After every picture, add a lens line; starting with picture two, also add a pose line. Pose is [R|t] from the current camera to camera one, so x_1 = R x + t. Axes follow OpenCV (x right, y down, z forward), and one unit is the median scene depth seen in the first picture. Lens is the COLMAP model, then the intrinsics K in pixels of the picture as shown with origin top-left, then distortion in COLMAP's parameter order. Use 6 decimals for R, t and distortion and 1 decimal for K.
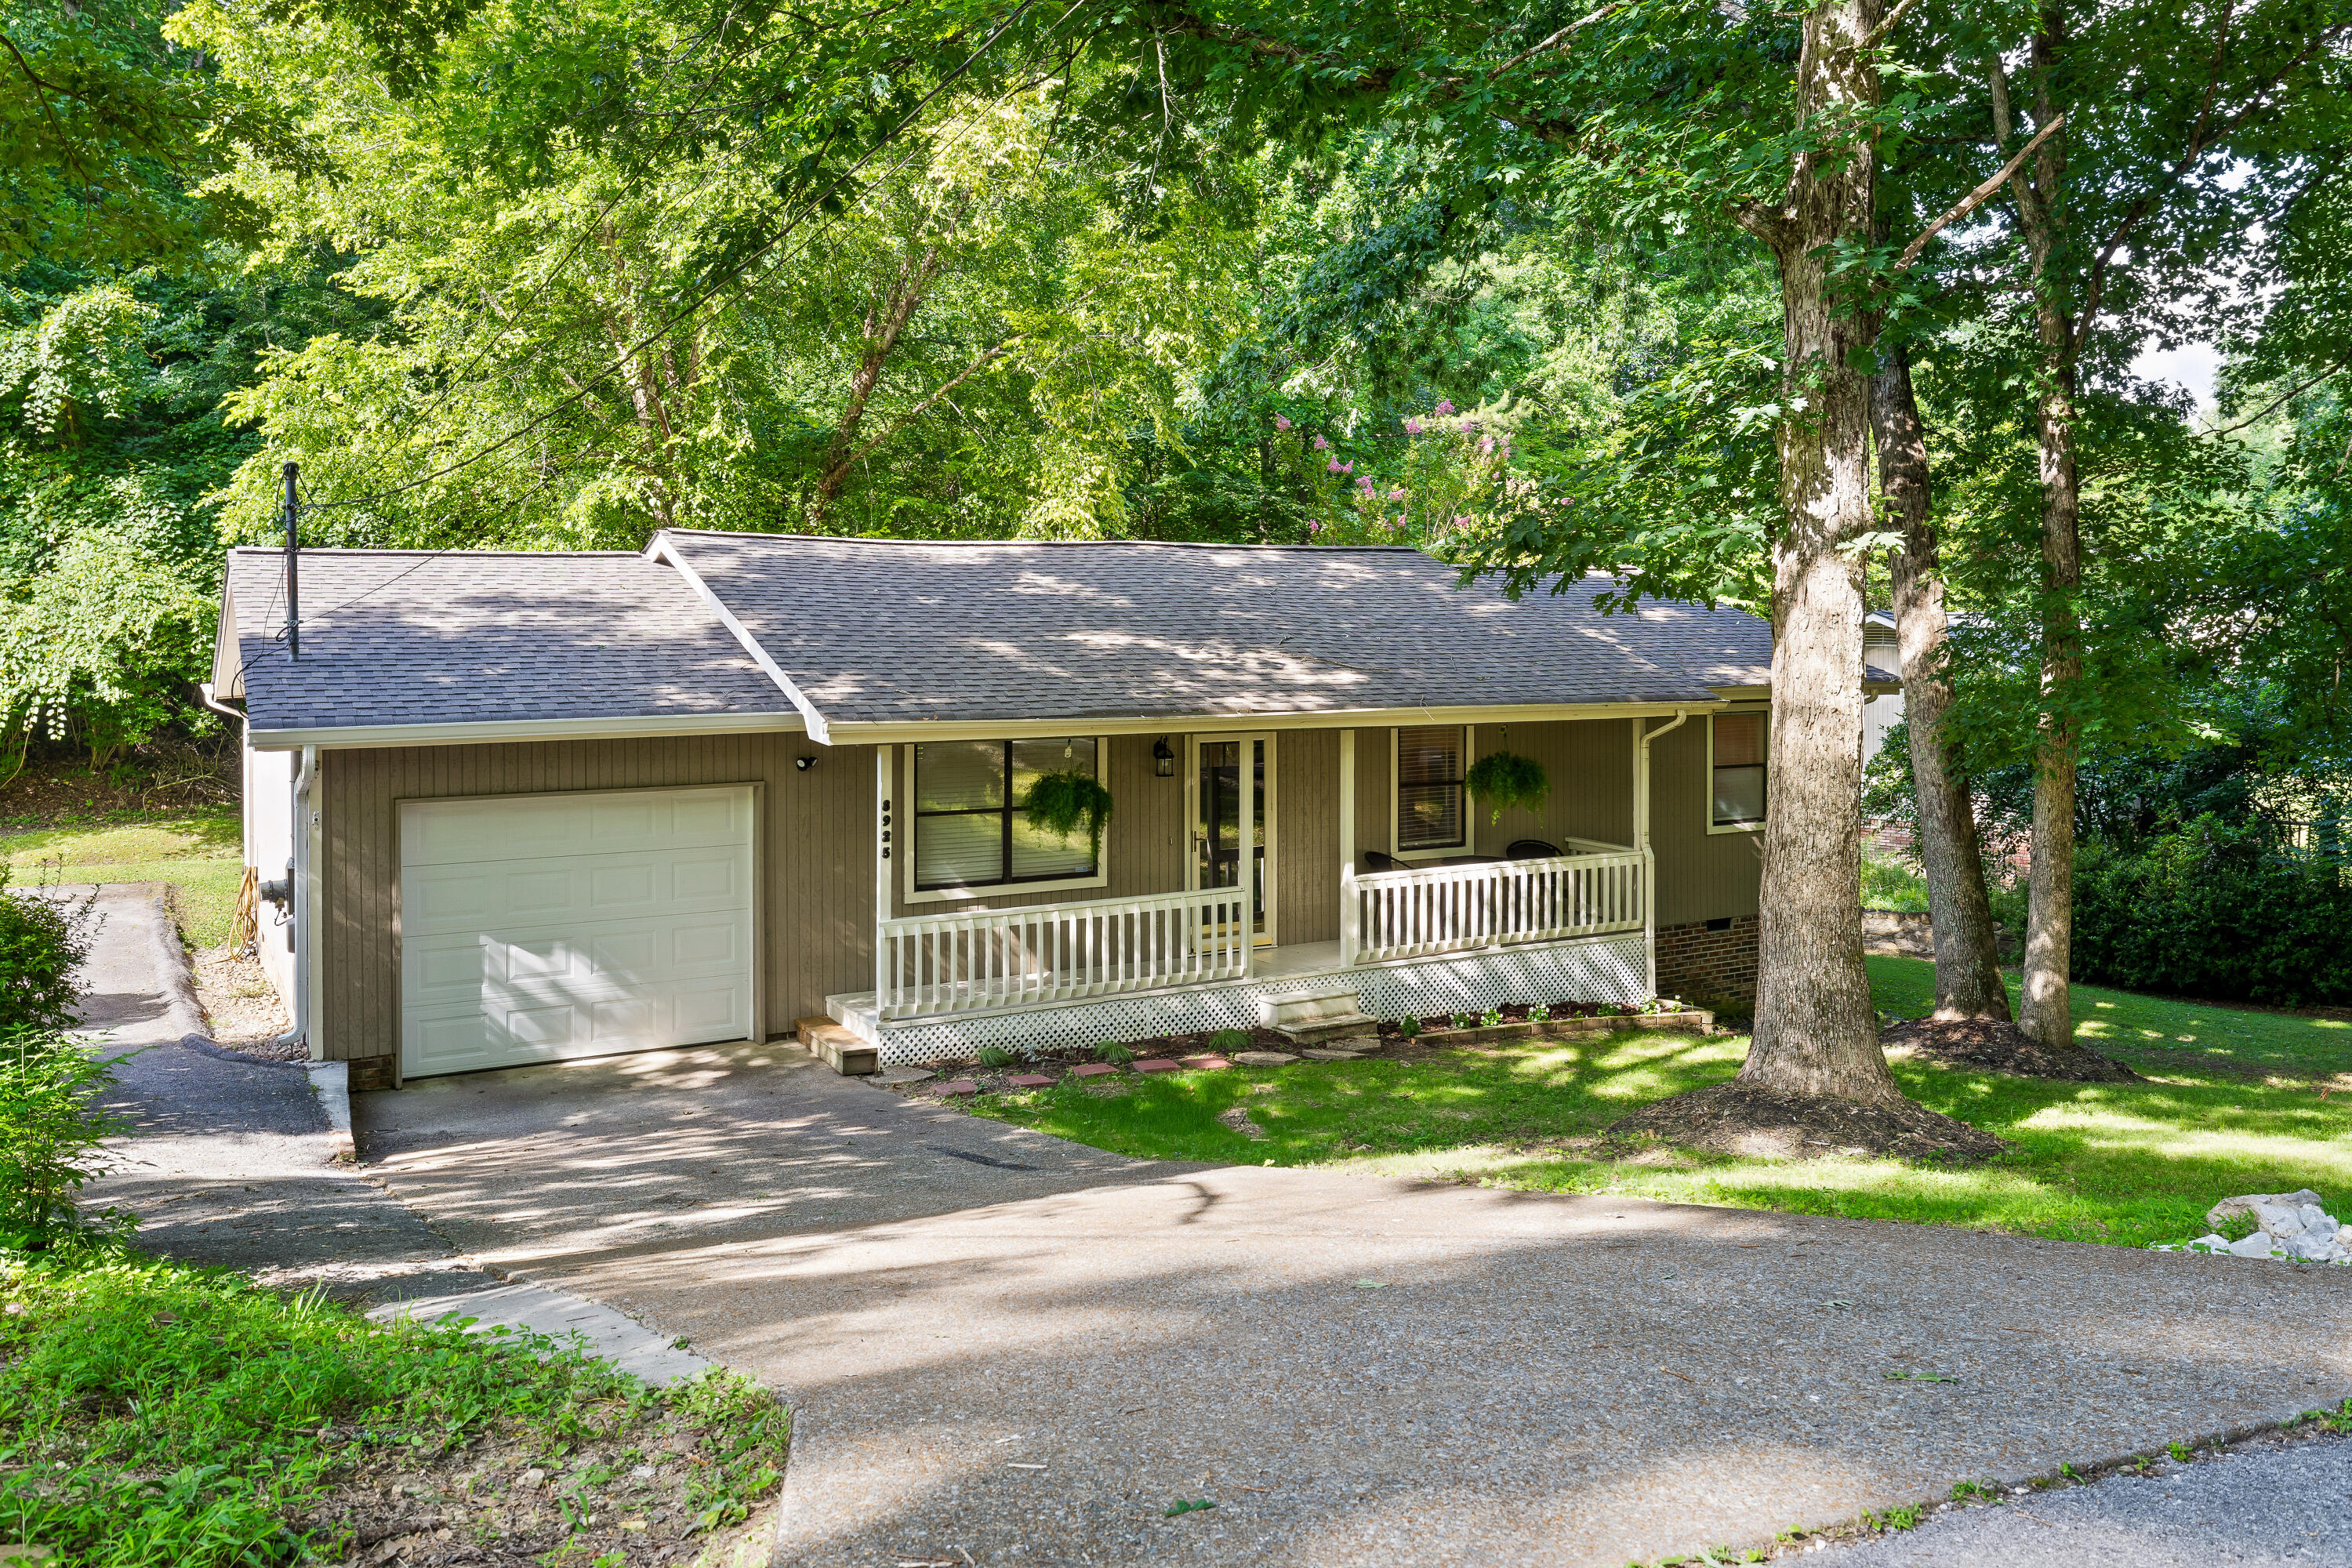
lens RADIAL K [[1815.9, 0, 1171.7], [0, 1815.9, 662.3], [0, 0, 1]] dist [0.000876, -0.000560]
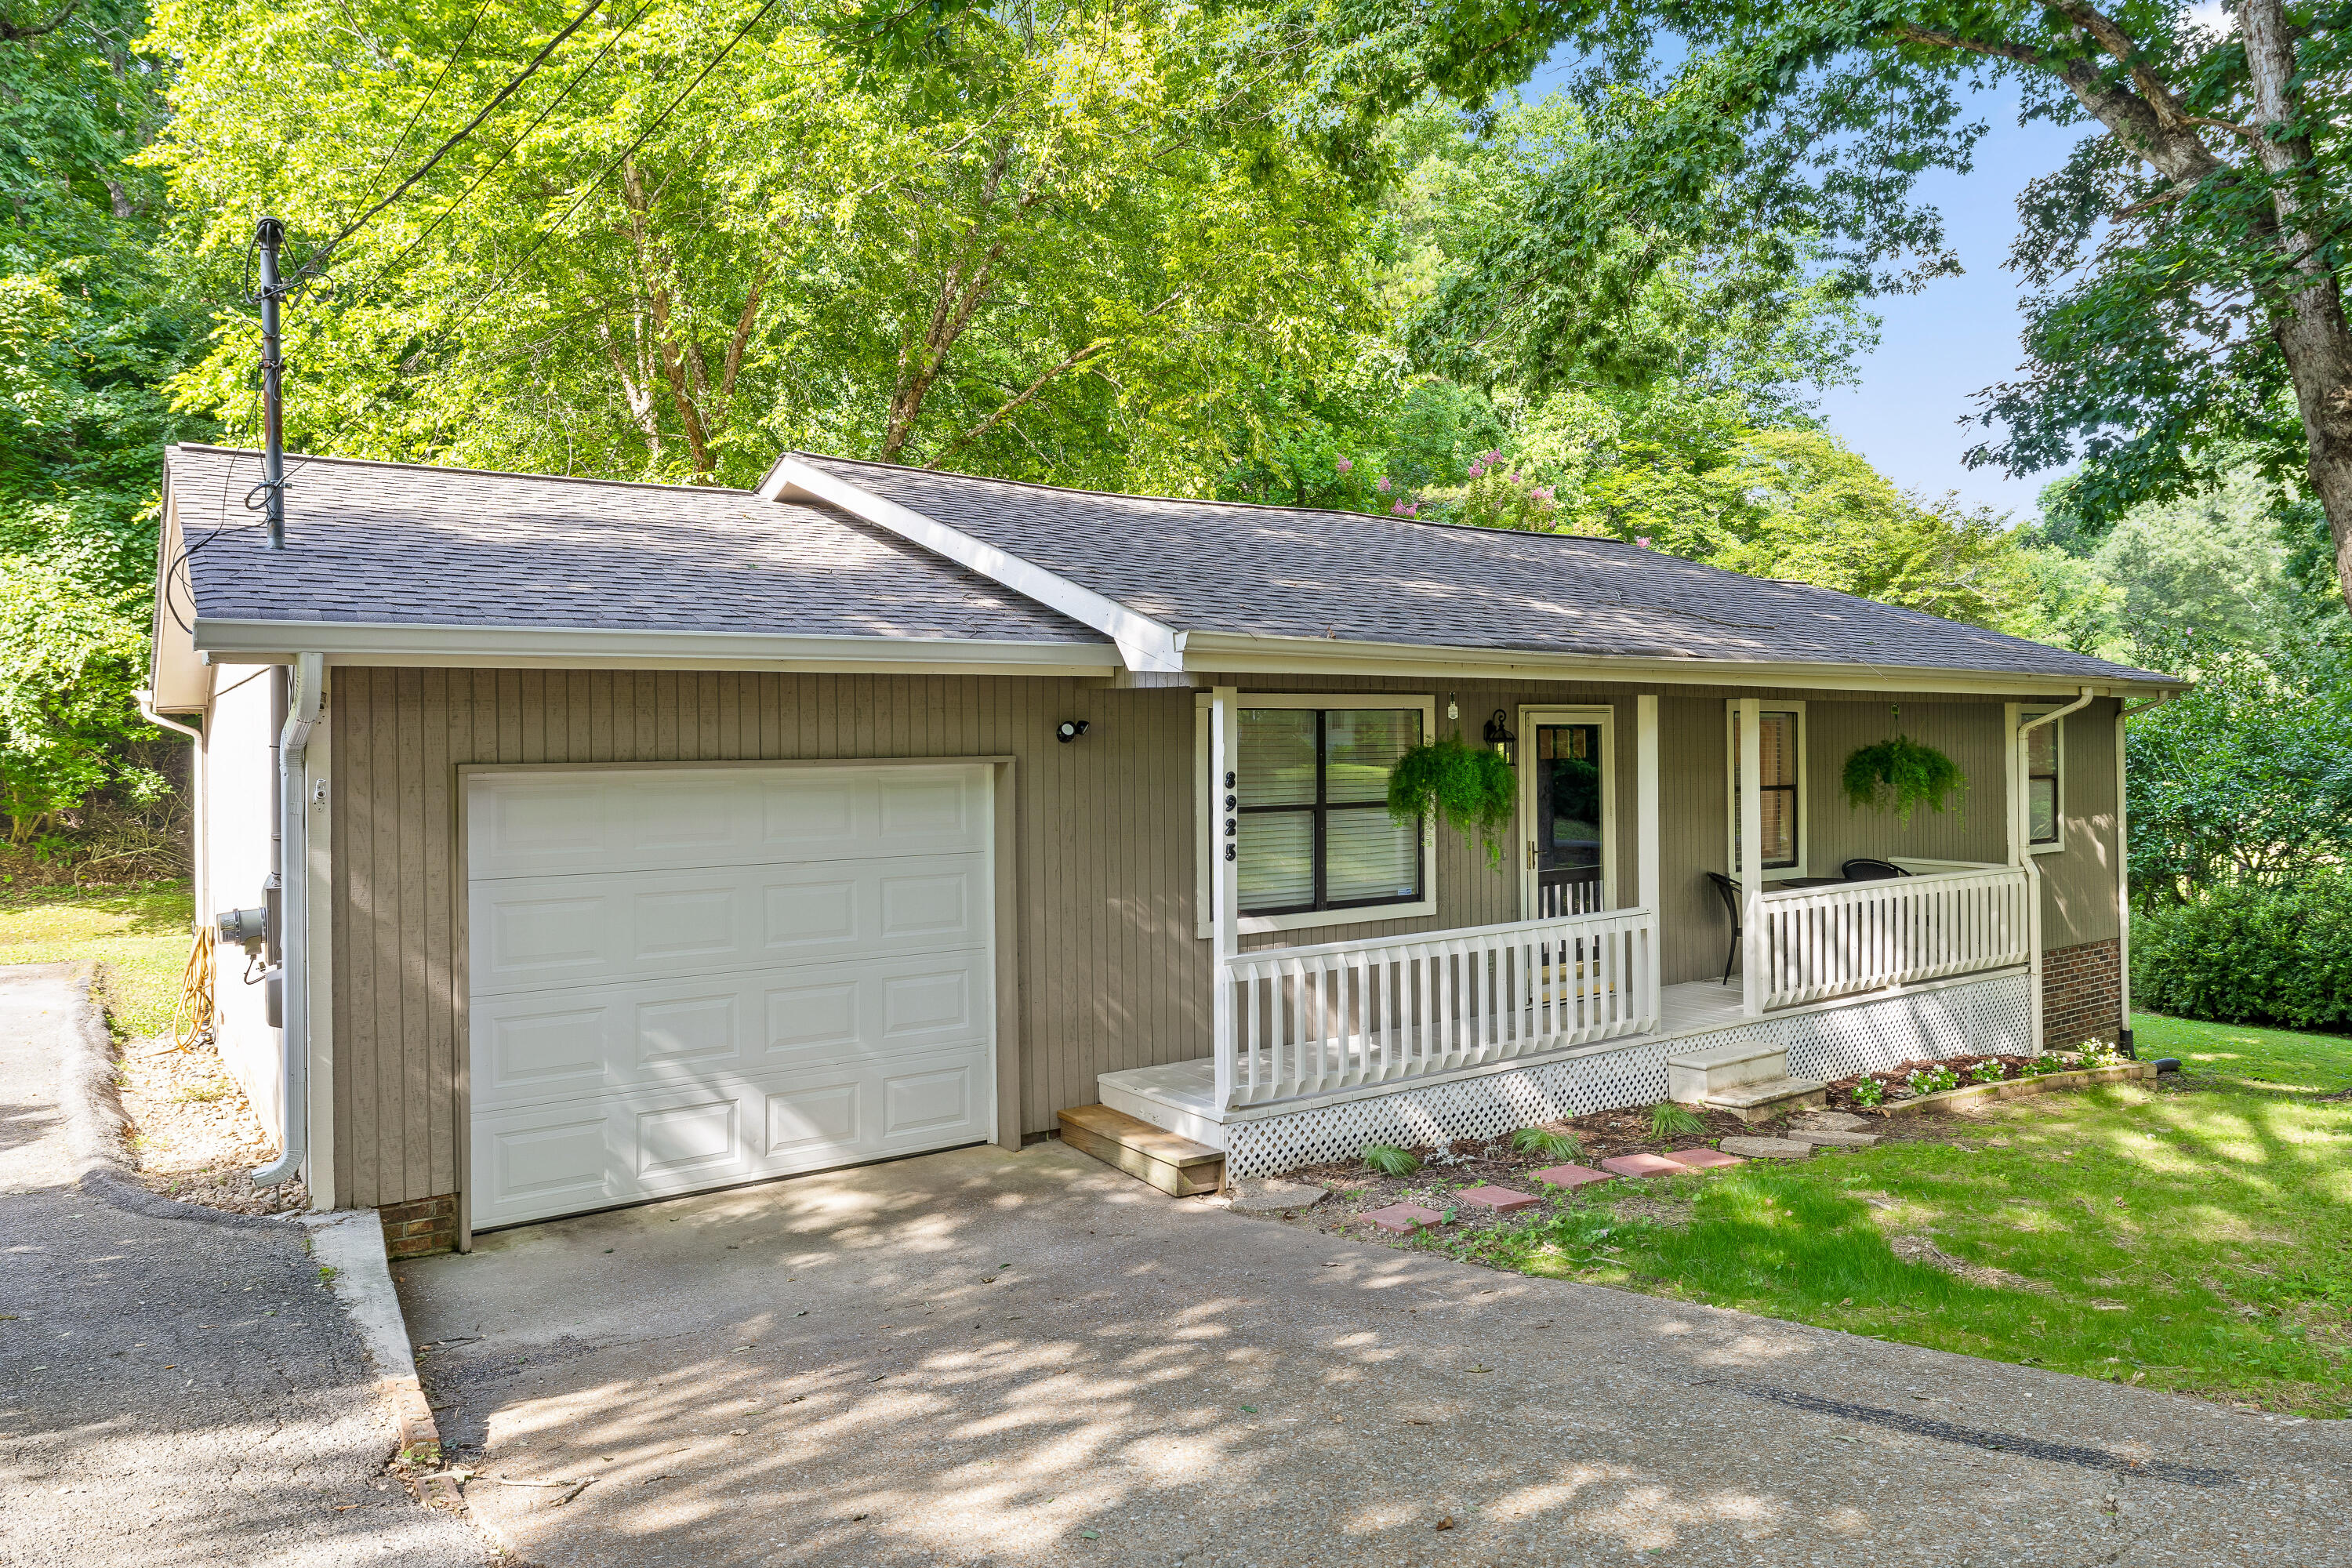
lens RADIAL K [[1548.7, 0, 1189.7], [0, 1548.7, 760.3], [0, 0, 1]] dist [0.001145, 0.004327]
pose [[0.995366, -0.008493, 0.095786, -0.191913], [0.009855, 0.999857, -0.013750, 0.067619], [-0.095655, 0.014630, 0.995307, 0.380578]]
